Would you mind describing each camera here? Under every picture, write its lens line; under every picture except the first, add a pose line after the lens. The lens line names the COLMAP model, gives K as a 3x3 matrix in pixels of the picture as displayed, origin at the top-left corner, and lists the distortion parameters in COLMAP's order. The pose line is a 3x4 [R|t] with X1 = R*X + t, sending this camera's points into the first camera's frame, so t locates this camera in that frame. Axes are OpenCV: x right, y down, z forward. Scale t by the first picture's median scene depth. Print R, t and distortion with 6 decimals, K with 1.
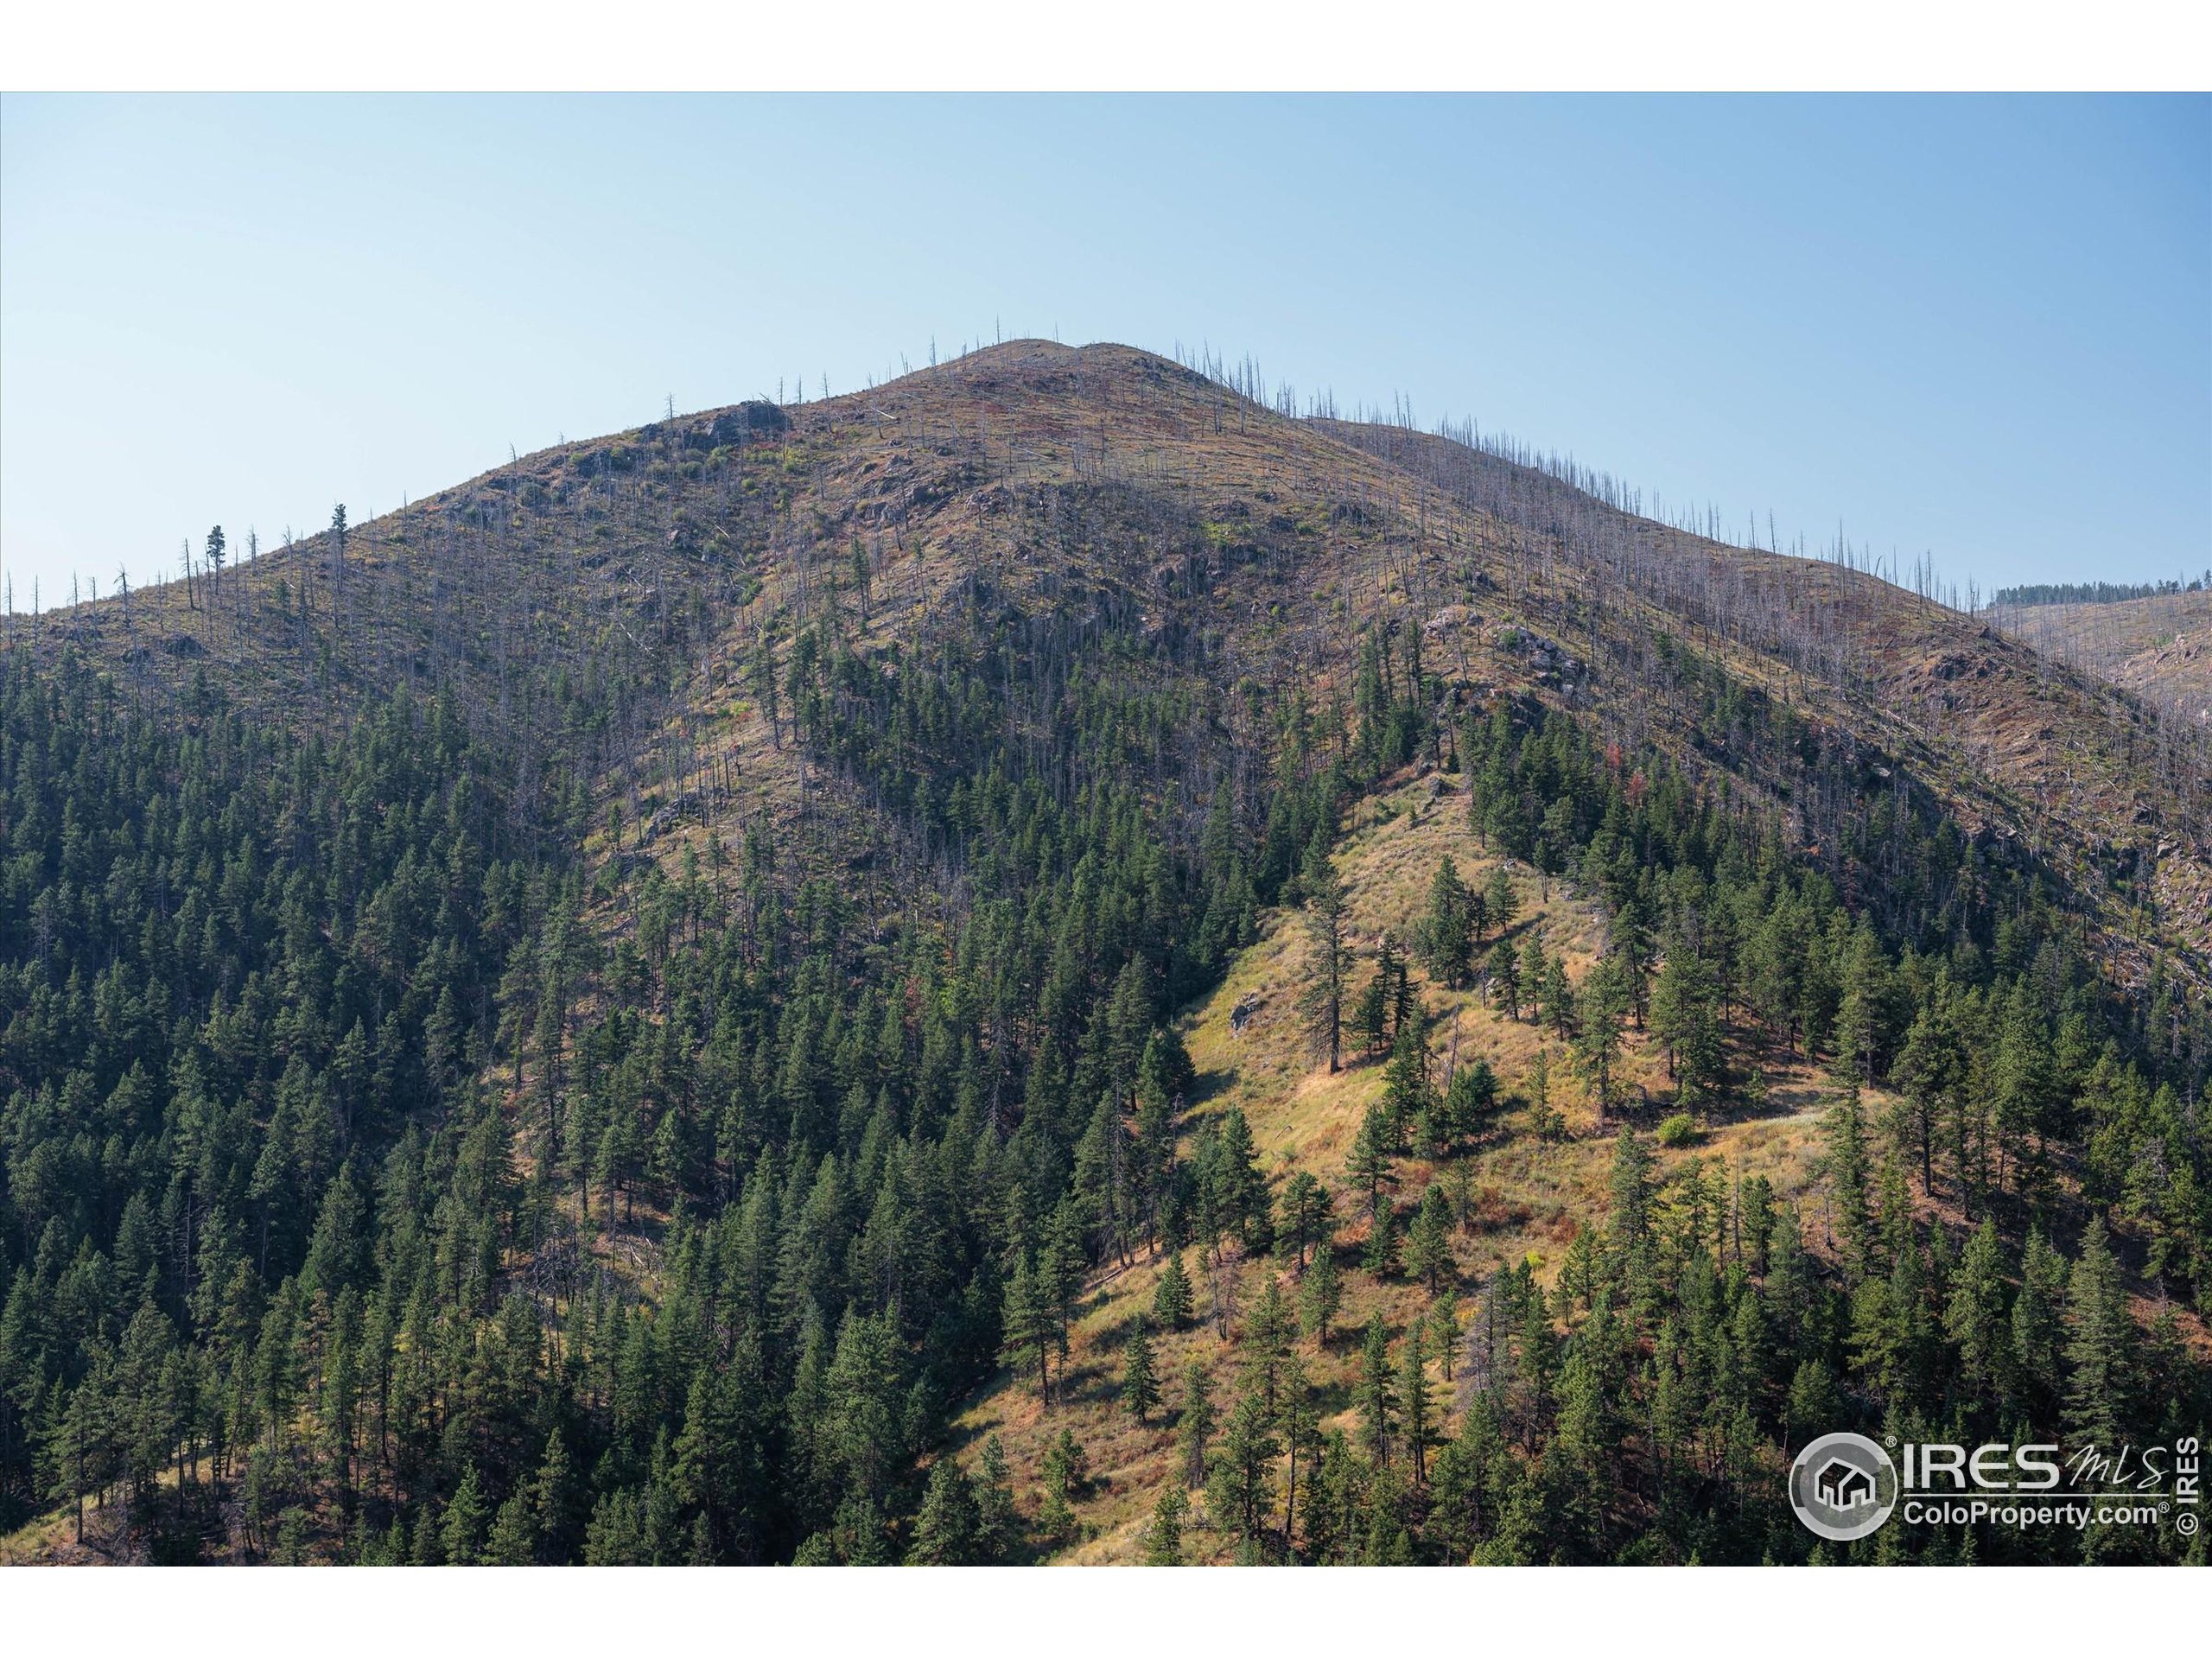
lens RADIAL K [[2926.9, 0, 1106.0], [0, 2926.9, 829.5], [0, 0, 1]] dist [-0.000949, -0.016301]
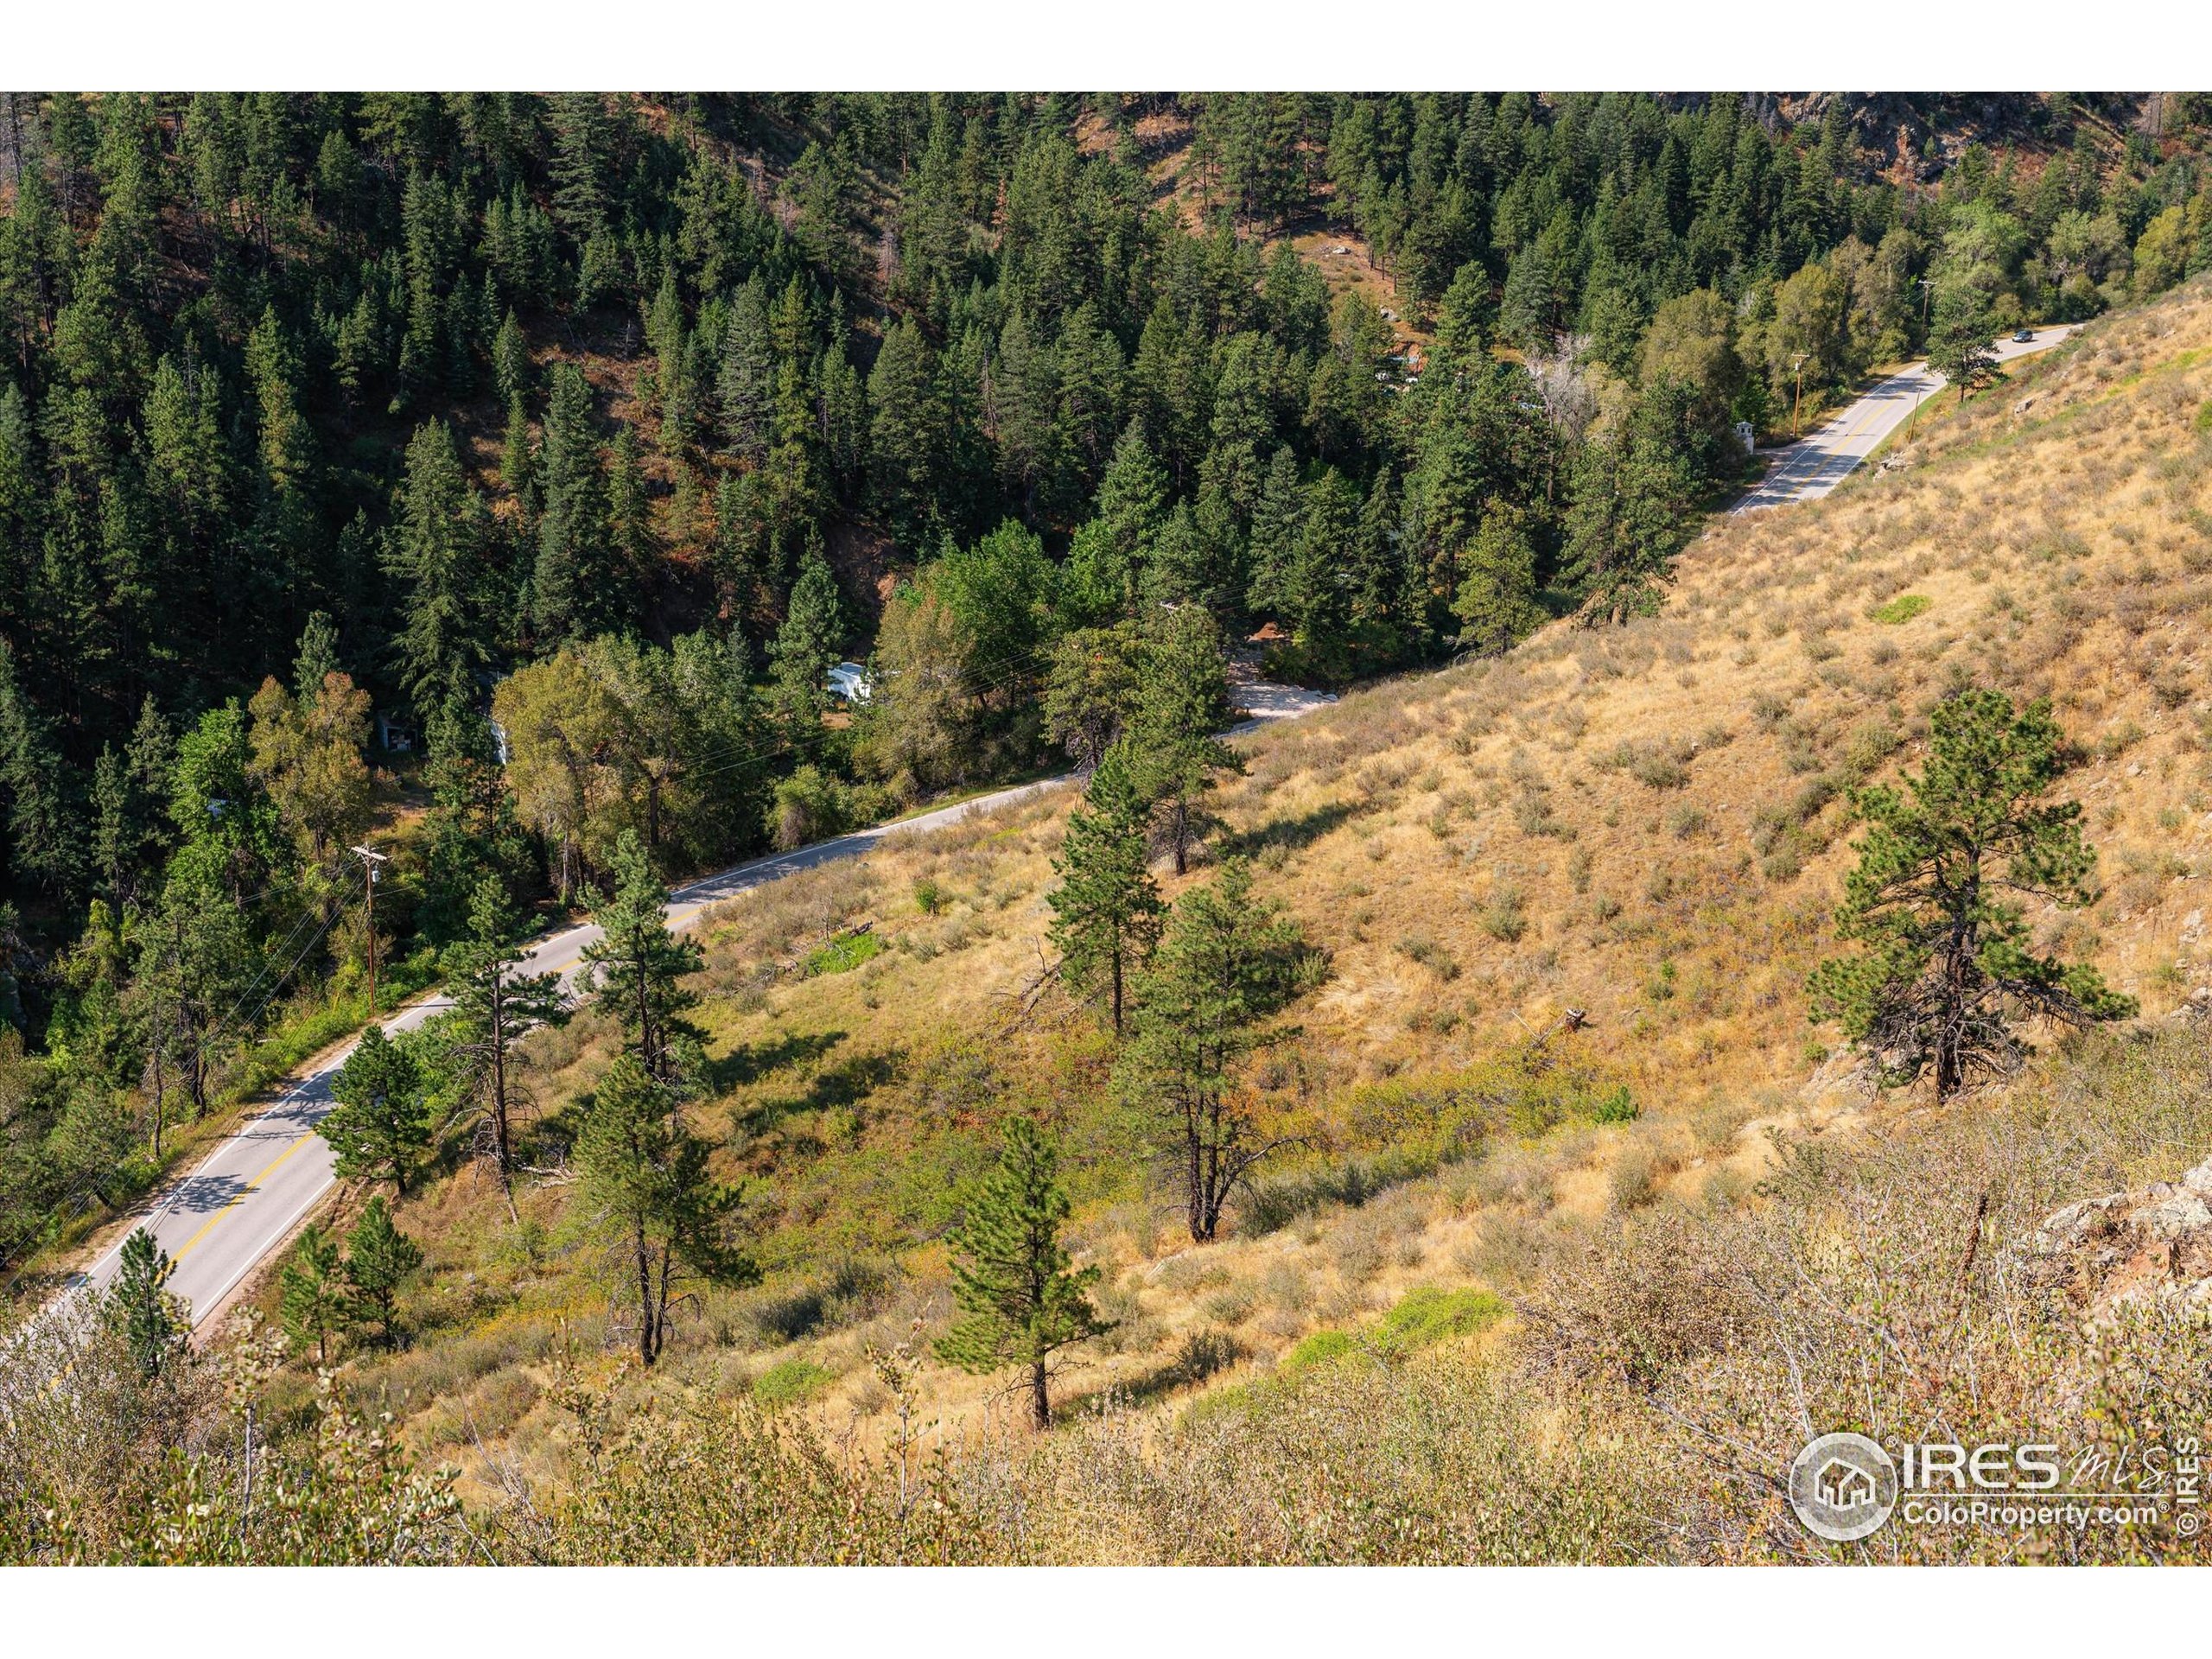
lens RADIAL K [[2481.6, 0, 1106.0], [0, 2481.6, 829.5], [0, 0, 1]] dist [-0.001413, -0.007656]
pose [[0.814824, -0.172501, 0.553449, -0.043173], [-0.079281, 0.912572, 0.401157, 0.011604], [-0.574262, -0.370750, 0.729909, 0.025503]]
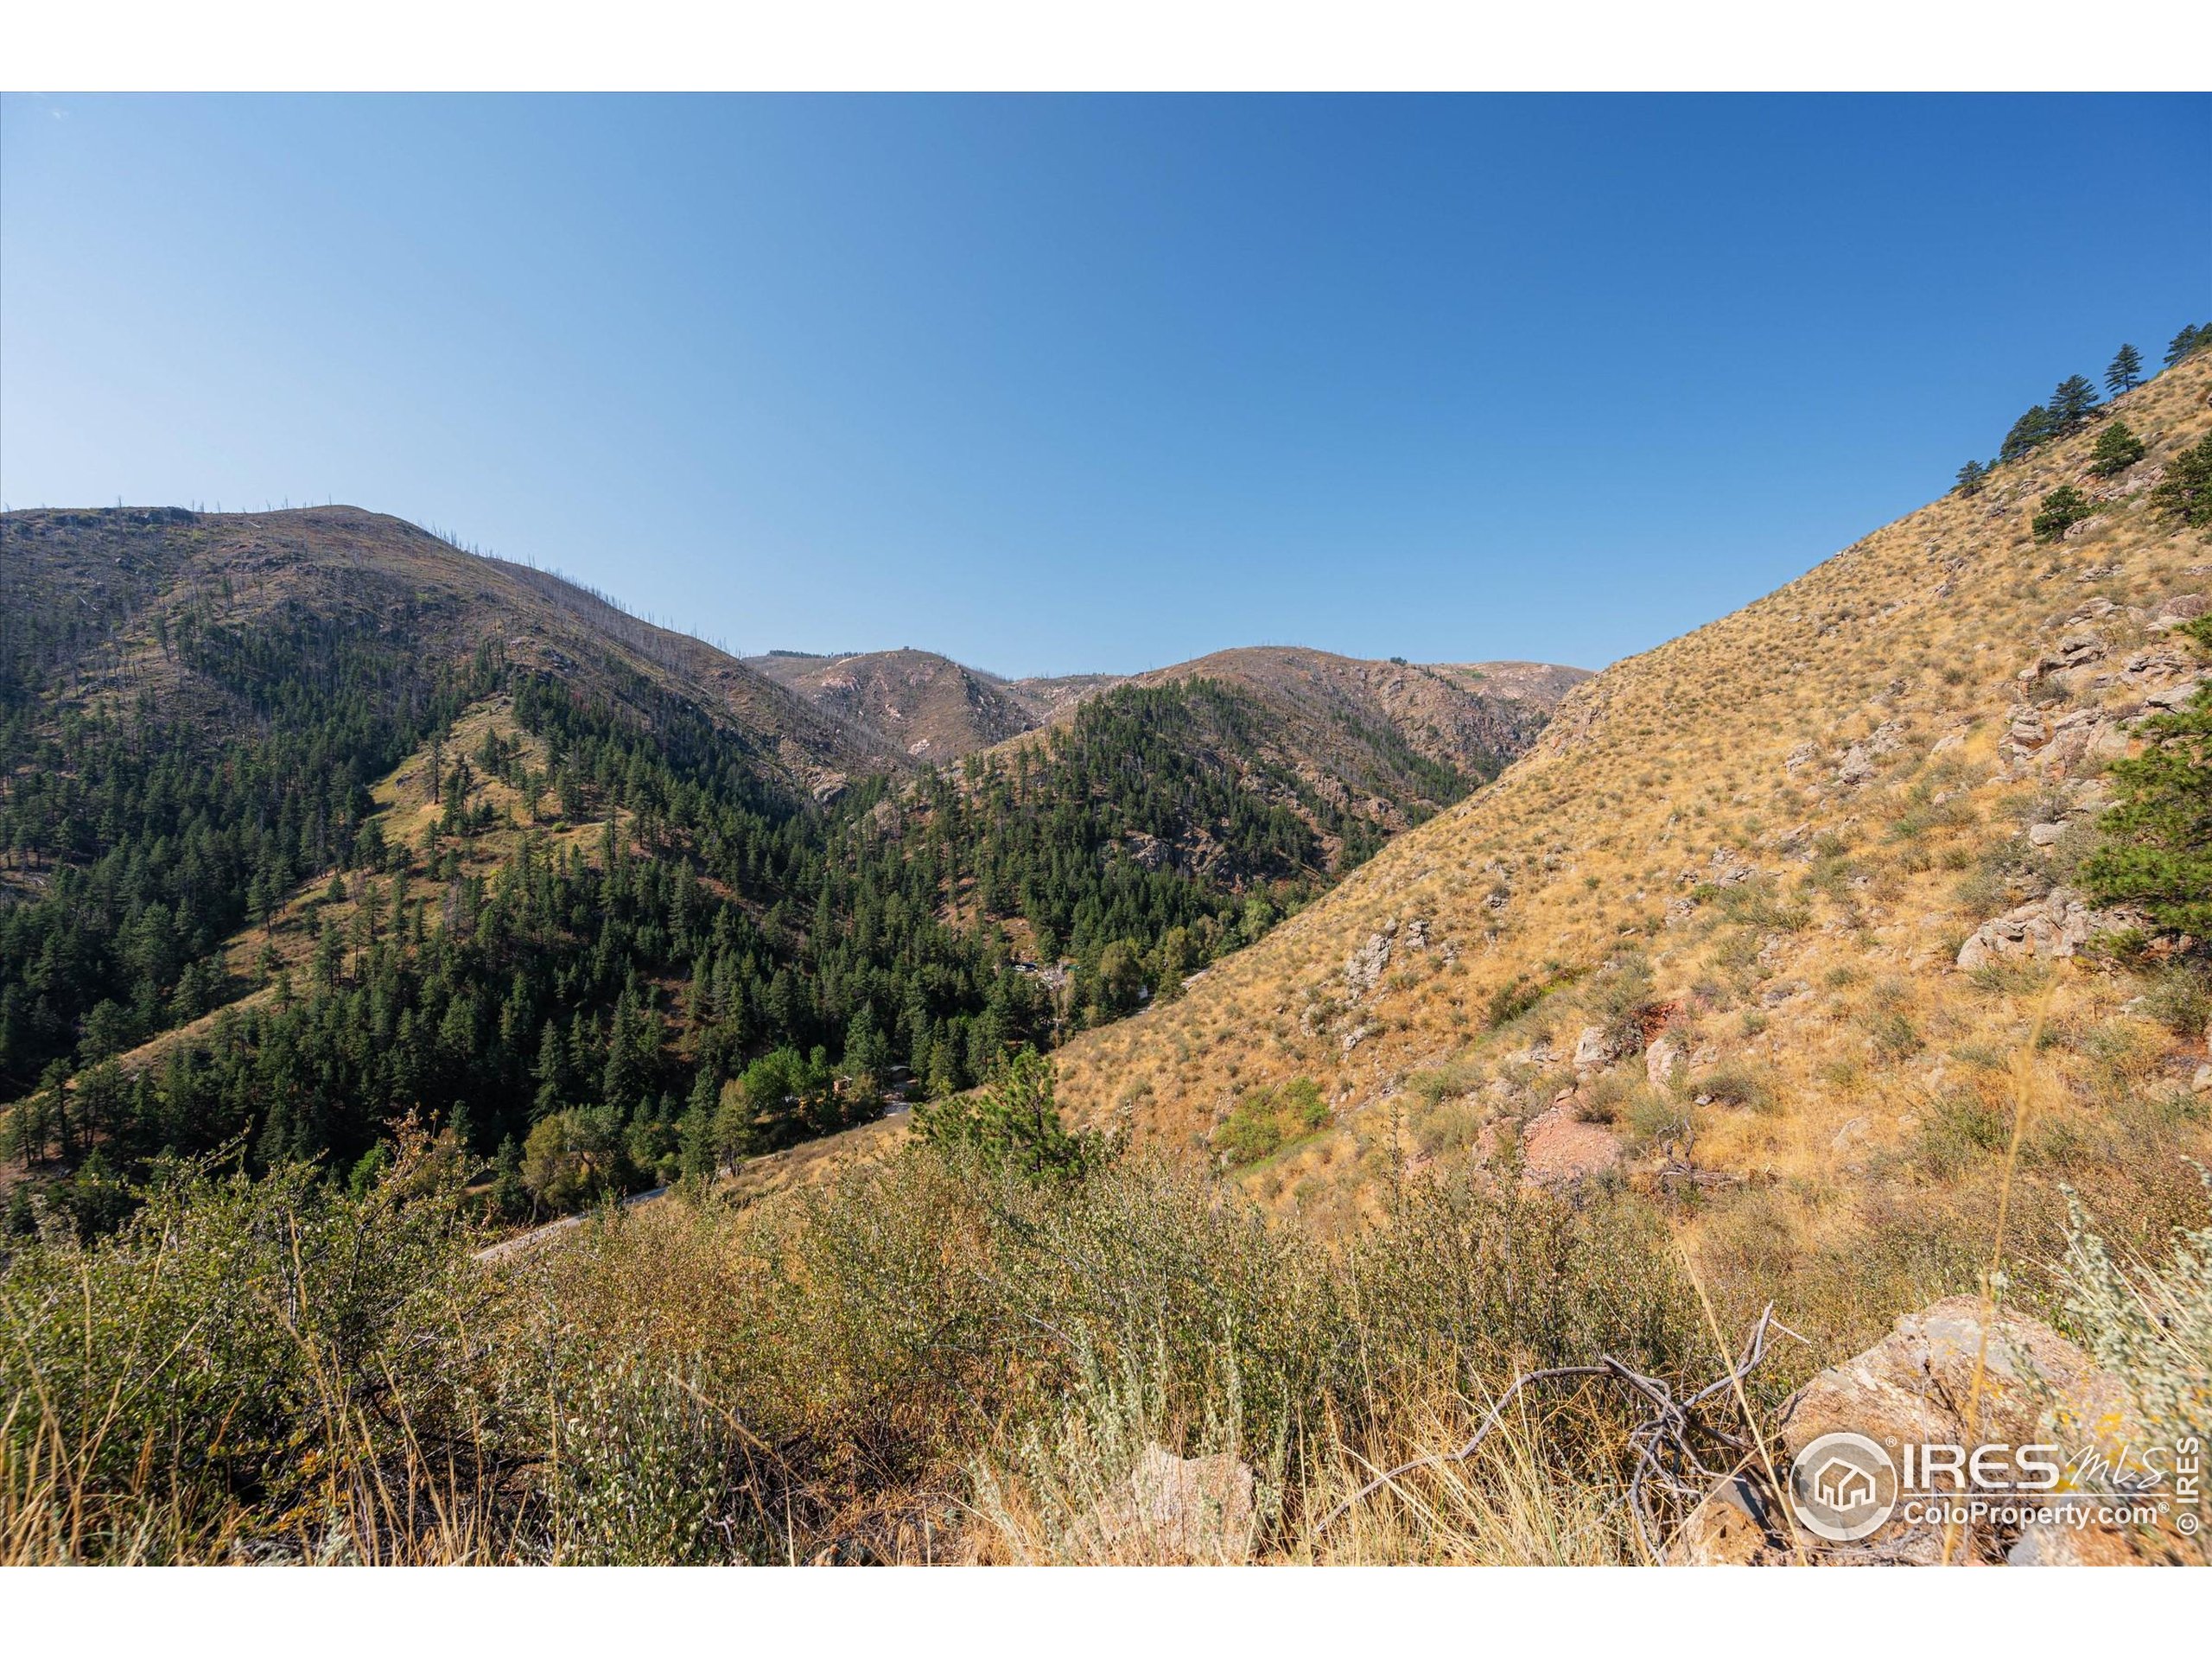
lens RADIAL K [[858.9, 0, 1110.2], [0, 858.9, 827.0], [0, 0, 1]] dist [-0.002211, -0.000168]
pose [[0.788432, -0.005100, 0.615100, 0.063123], [-0.067710, 0.993170, 0.095024, -0.012240], [-0.611384, -0.116568, 0.782702, -0.022962]]
